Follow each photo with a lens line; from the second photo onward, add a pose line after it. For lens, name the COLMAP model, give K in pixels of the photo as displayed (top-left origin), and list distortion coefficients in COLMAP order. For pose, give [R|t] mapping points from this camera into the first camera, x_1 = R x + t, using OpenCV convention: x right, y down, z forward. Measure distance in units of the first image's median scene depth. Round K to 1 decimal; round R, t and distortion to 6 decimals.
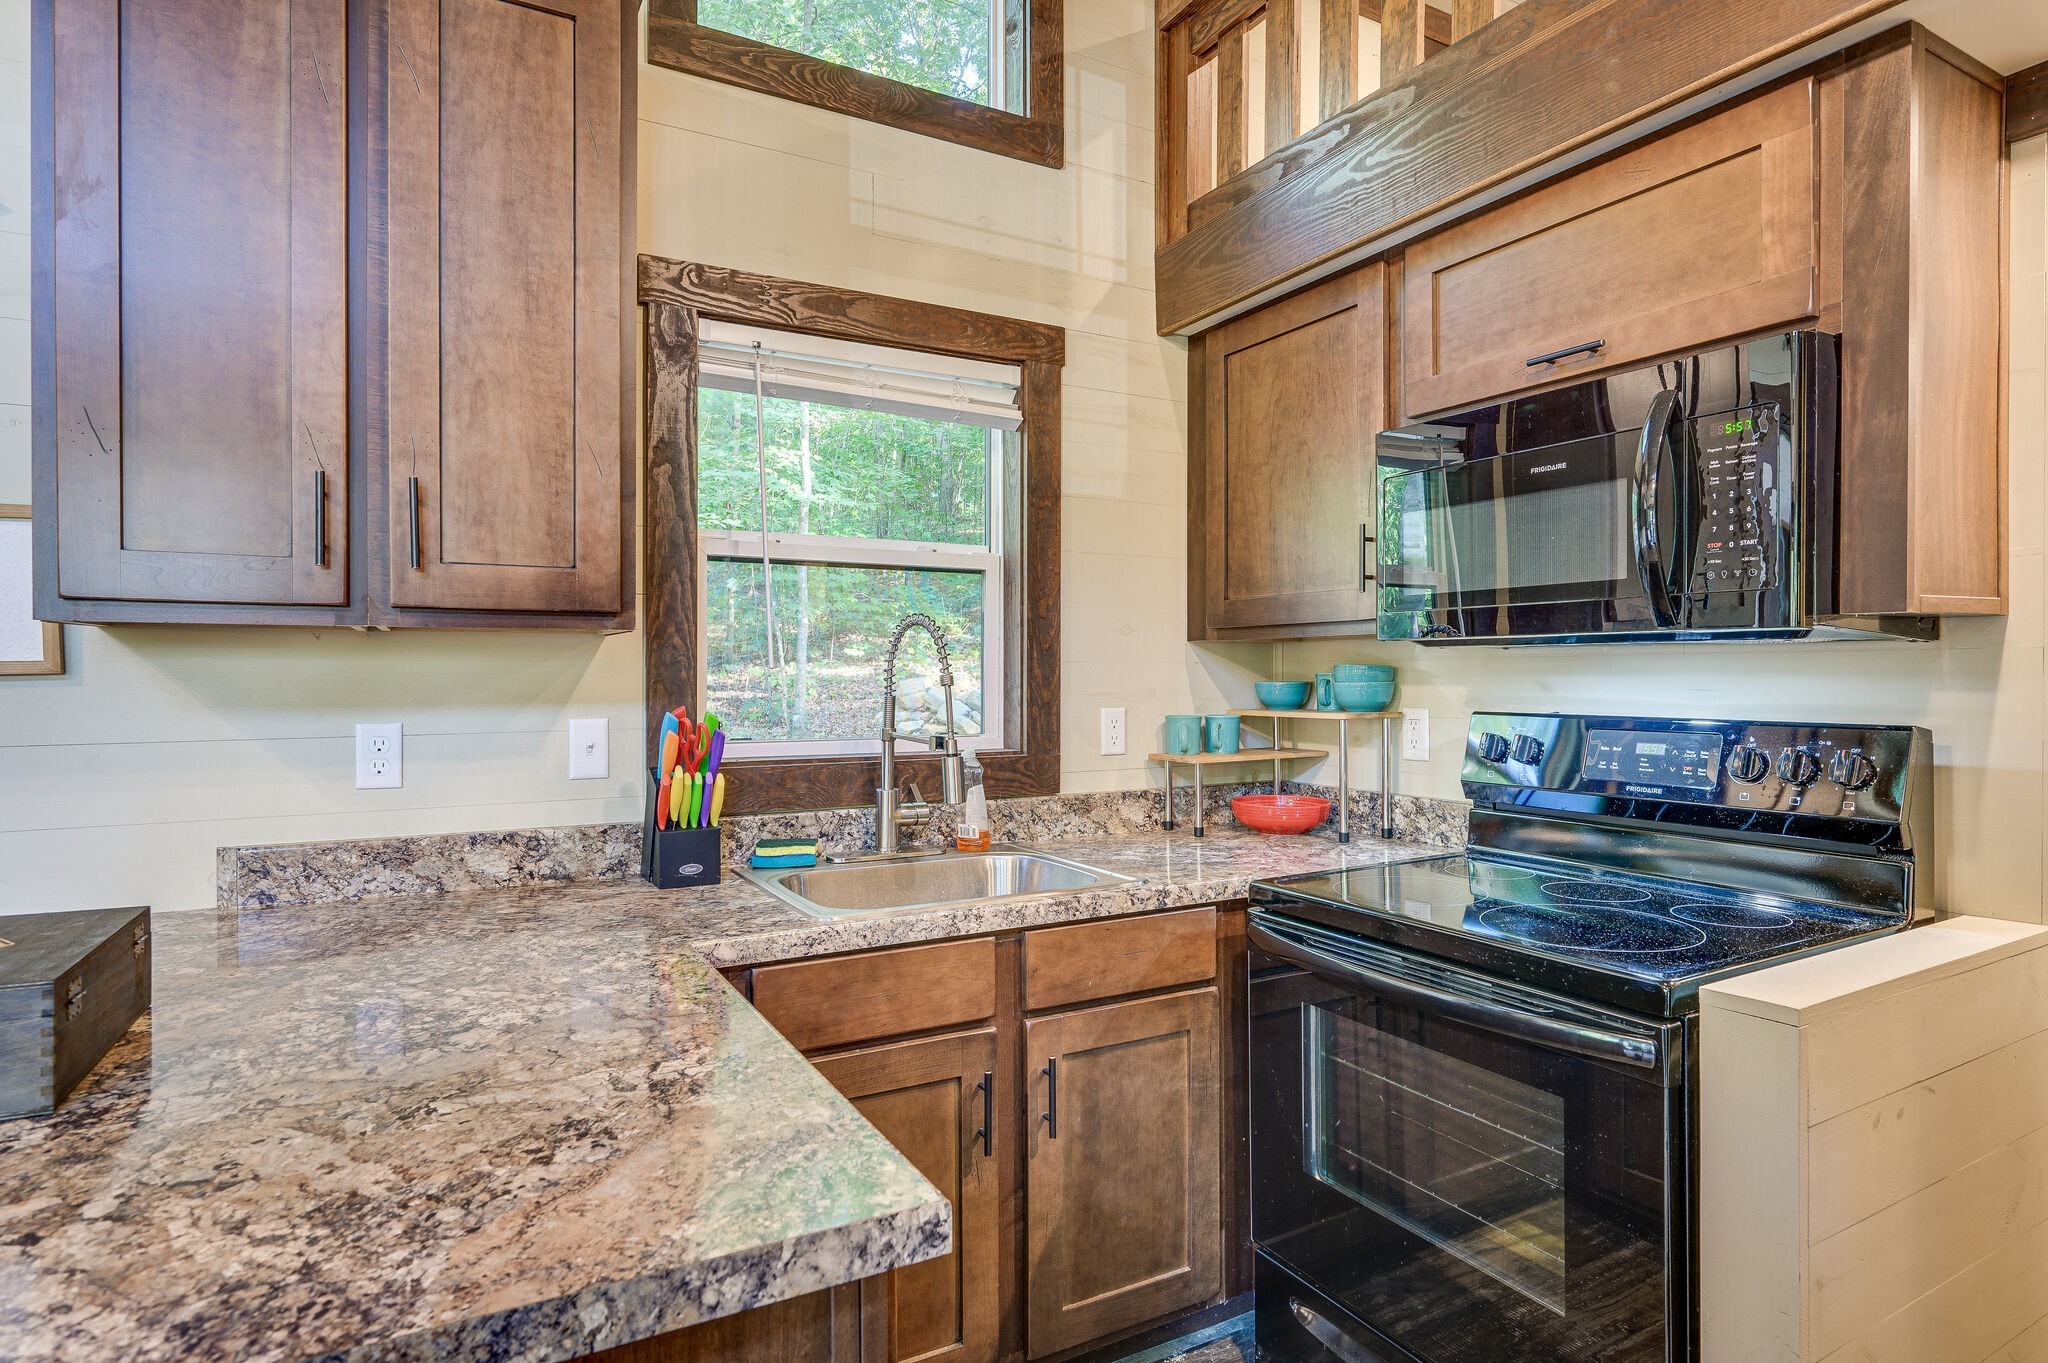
lens RADIAL K [[1129.7, 0, 989.6], [0, 1129.7, 678.5], [0, 0, 1]] dist [-0.001596, -0.000180]
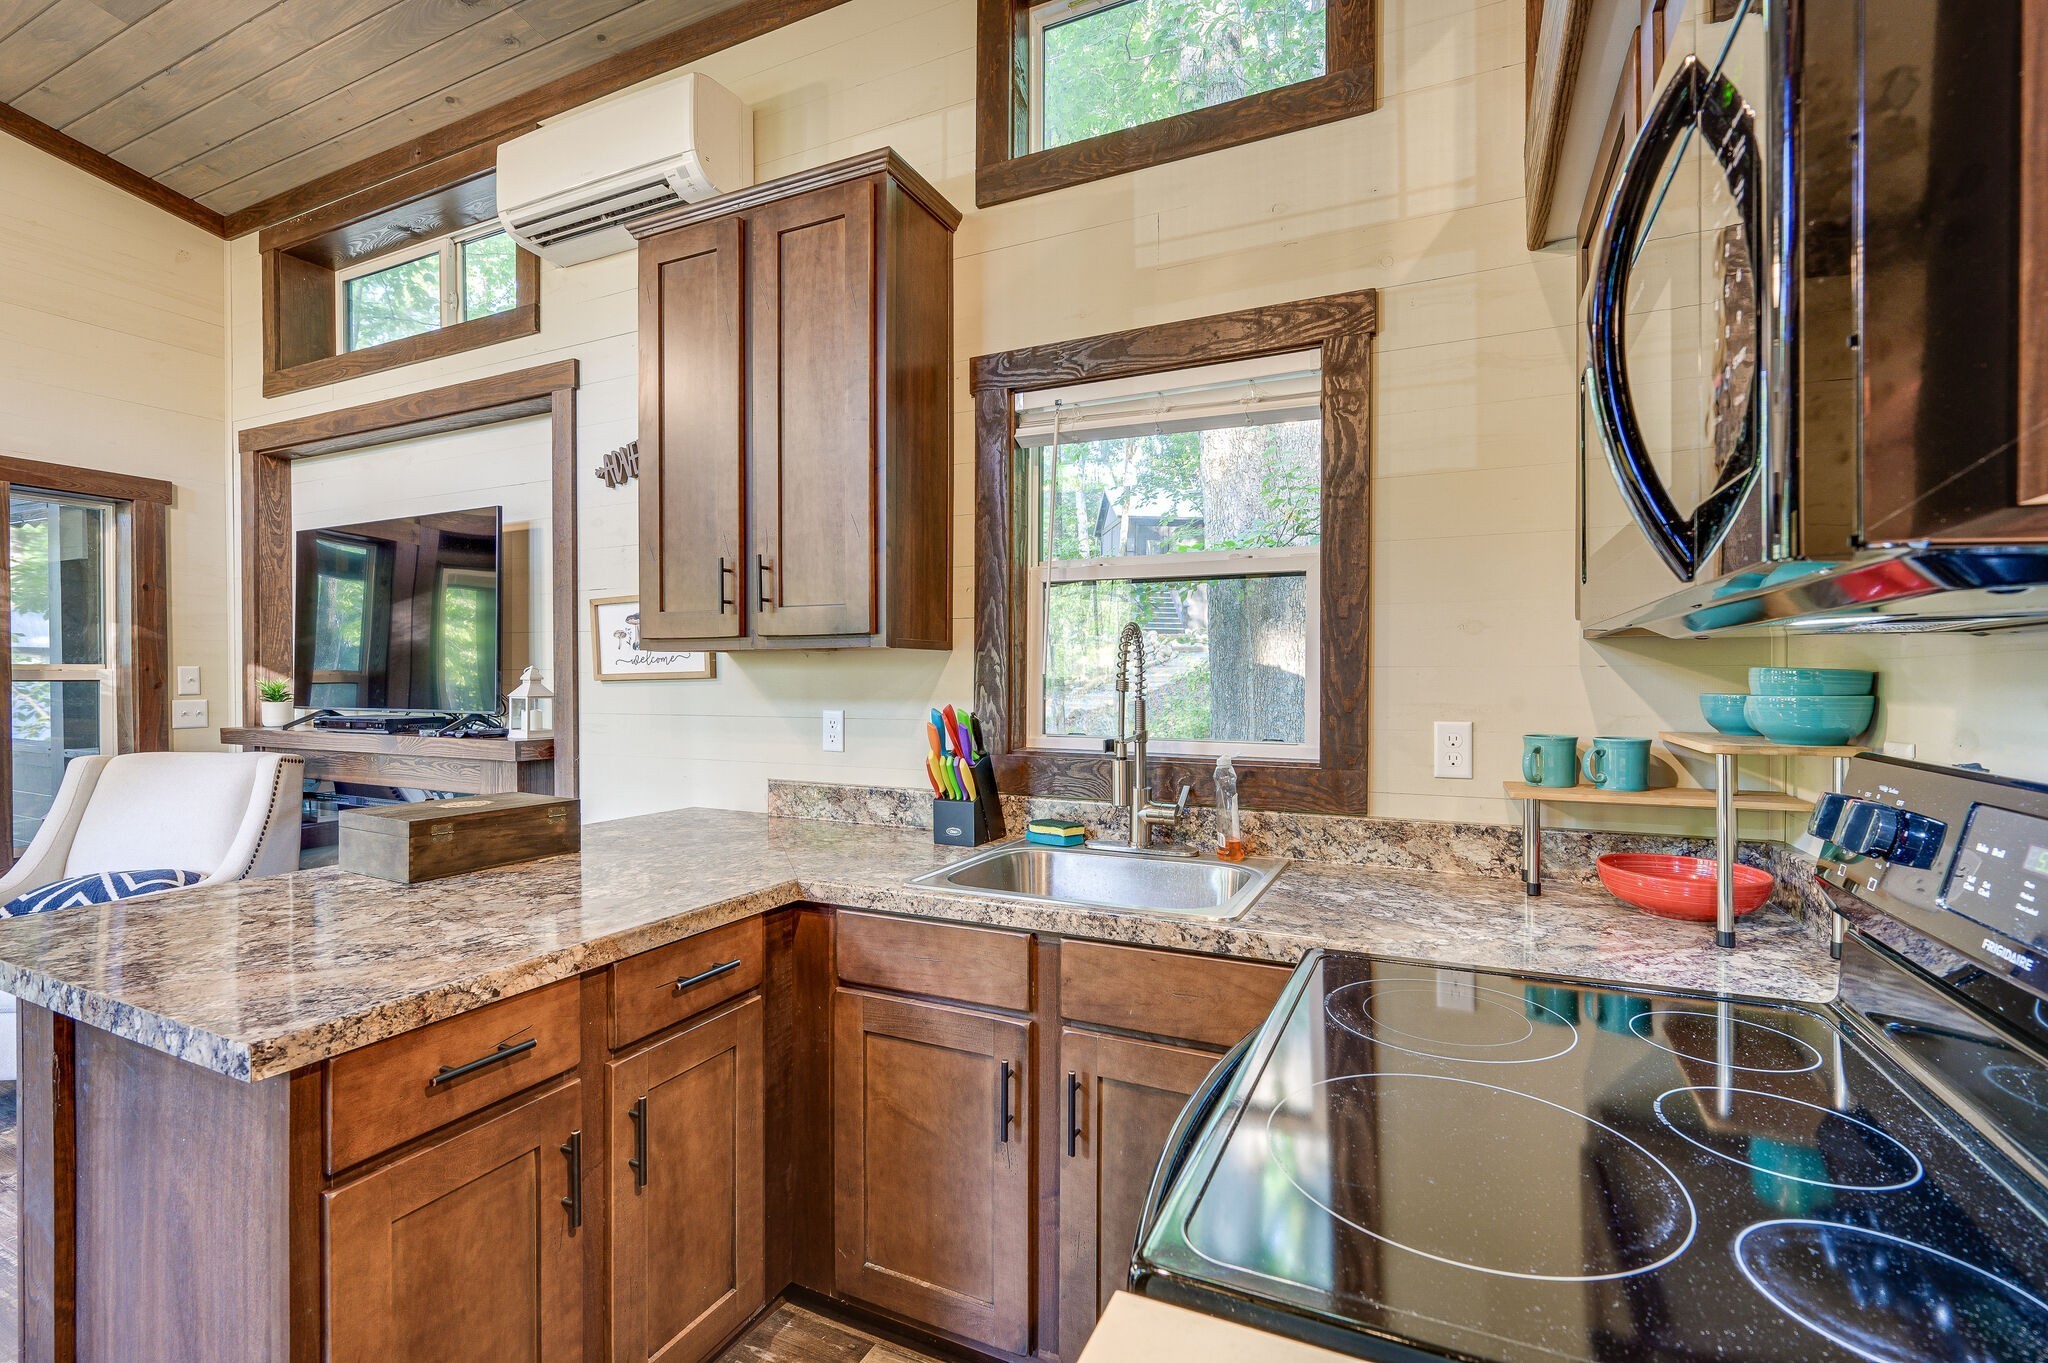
lens RADIAL K [[889.5, 0, 993.6], [0, 889.5, 679.9], [0, 0, 1]] dist [-0.001654, 0.000044]
pose [[0.584412, 0.003607, -0.811449, 0.586975], [-0.005983, 0.999982, 0.000136, -0.003534], [0.811435, 0.004775, 0.584423, 0.454309]]
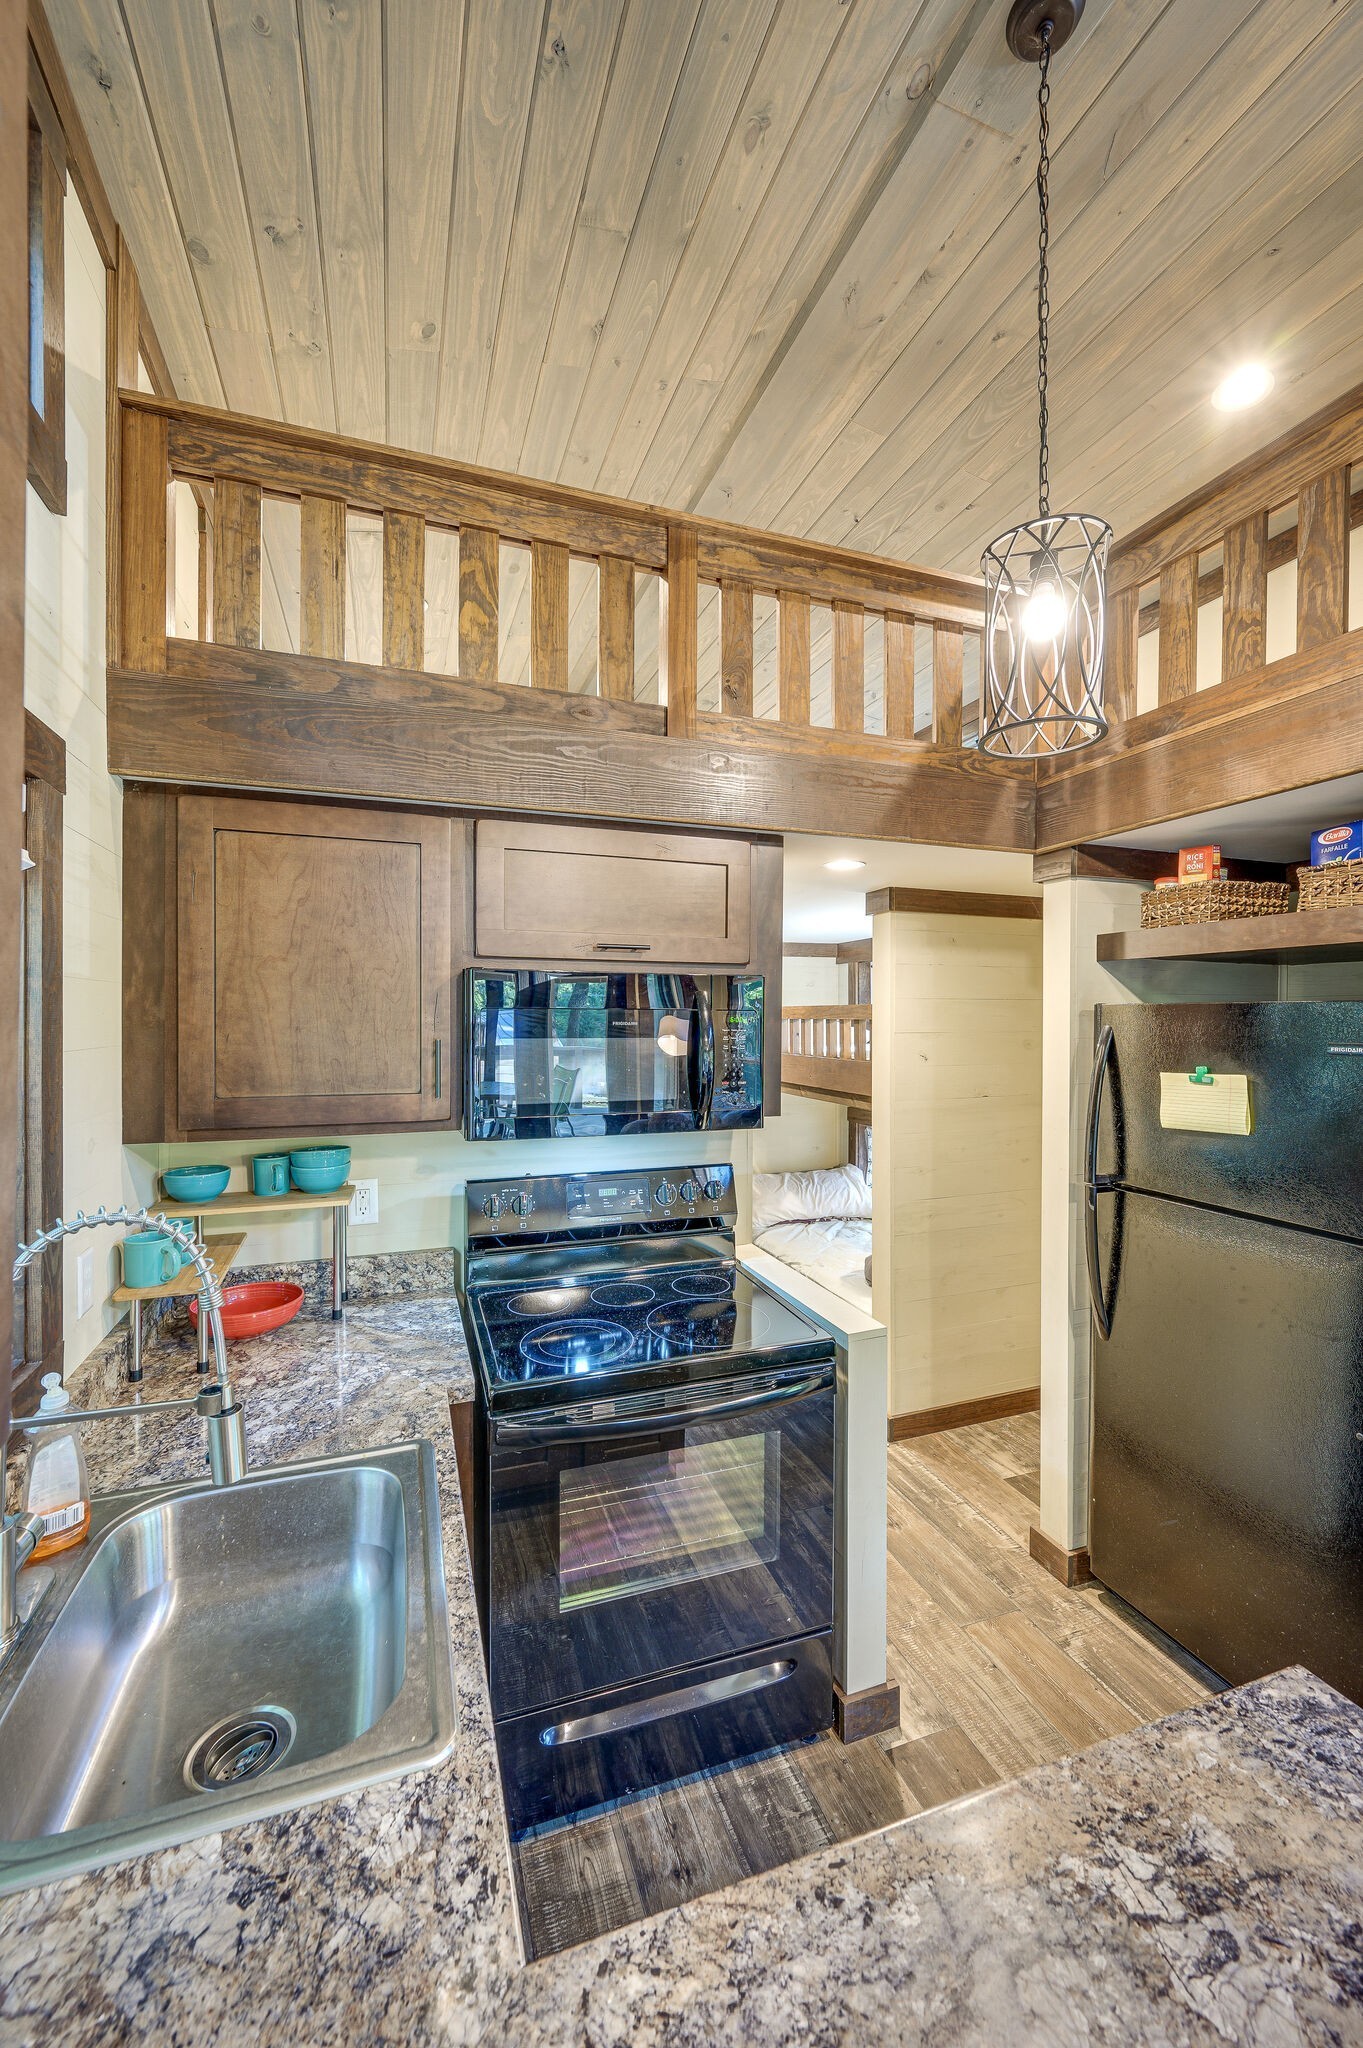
lens RADIAL K [[812.8, 0, 701.7], [0, 812.8, 1020.9], [0, 0, 1]] dist [-0.001000, 0.000097]
pose [[0.116343, -0.003800, 0.993202, -0.508084], [-0.000109, 0.999993, 0.003839, -0.173444], [-0.993209, -0.000555, 0.116341, 0.692539]]
